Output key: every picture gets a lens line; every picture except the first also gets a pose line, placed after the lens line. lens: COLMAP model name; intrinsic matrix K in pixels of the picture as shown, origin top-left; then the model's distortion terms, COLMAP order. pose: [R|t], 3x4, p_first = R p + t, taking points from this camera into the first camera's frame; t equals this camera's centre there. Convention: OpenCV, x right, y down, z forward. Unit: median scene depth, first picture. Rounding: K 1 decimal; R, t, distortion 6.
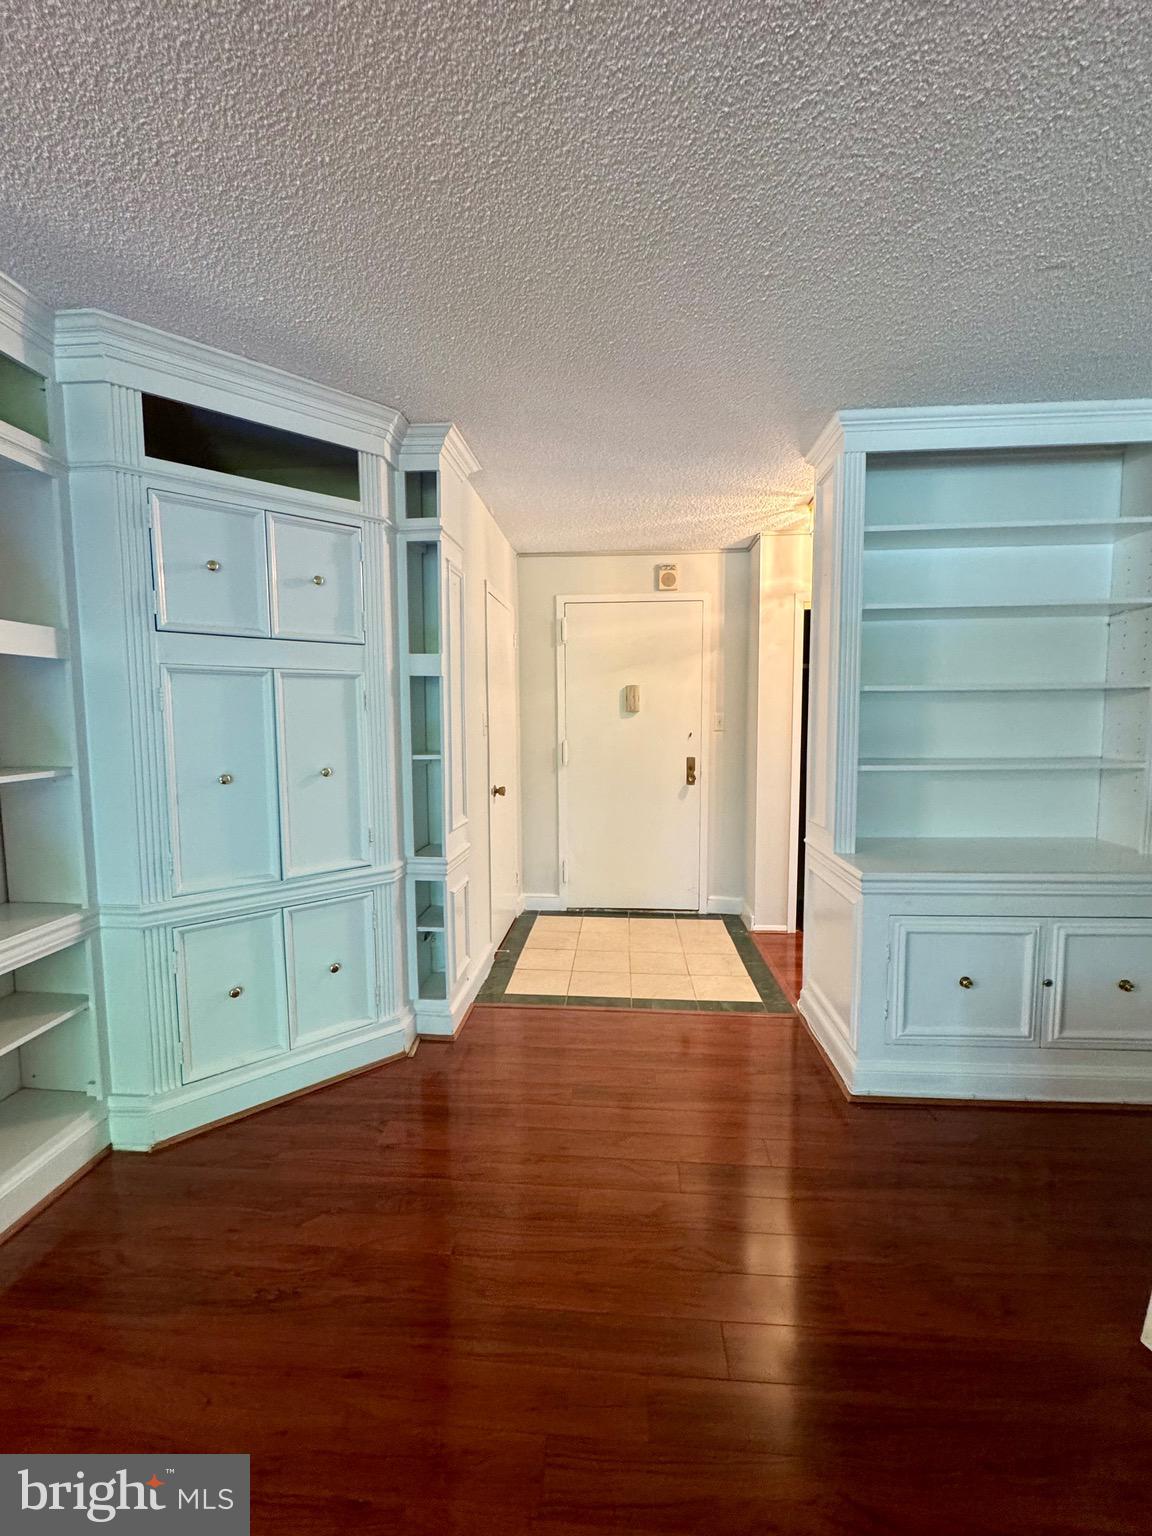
lens RADIAL K [[624.2, 0, 576.0], [0, 624.2, 768.0], [0, 0, 1]] dist [-0.000037, 0.000036]
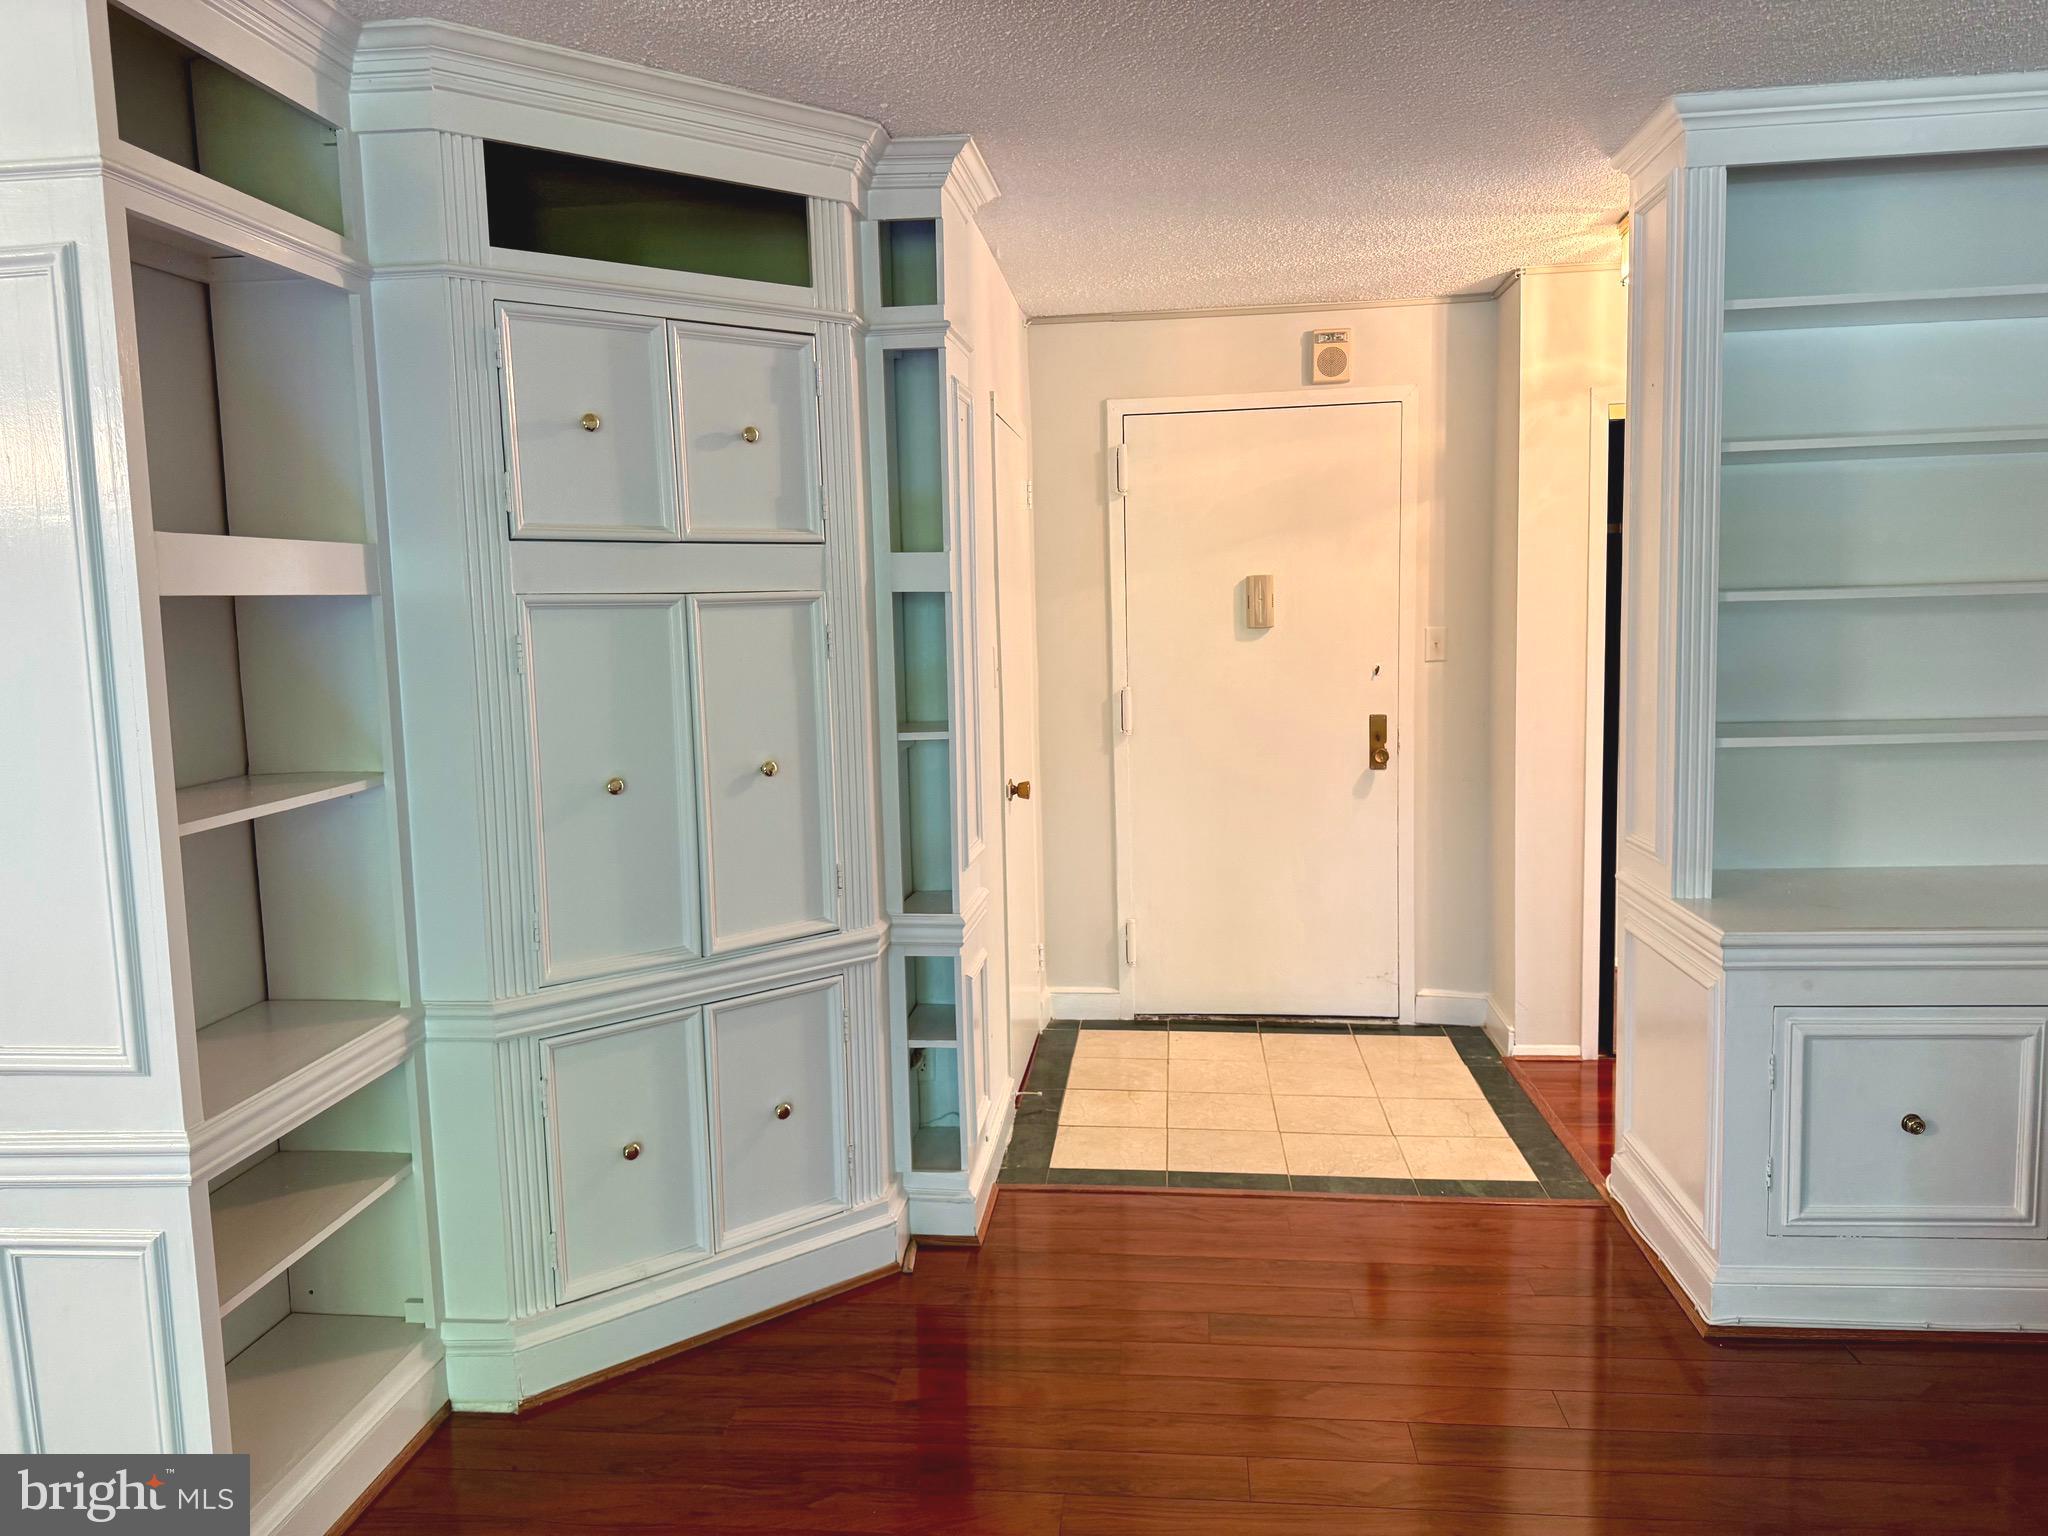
lens RADIAL K [[1430.5, 0, 1023.7], [0, 1430.5, 752.3], [0, 0, 1]] dist [0.103633, -0.153180]
pose [[0.999398, -0.017677, -0.029869, -0.112671], [0.018369, 0.999565, 0.023063, -0.031337], [0.029448, -0.023598, 0.999288, -0.280367]]
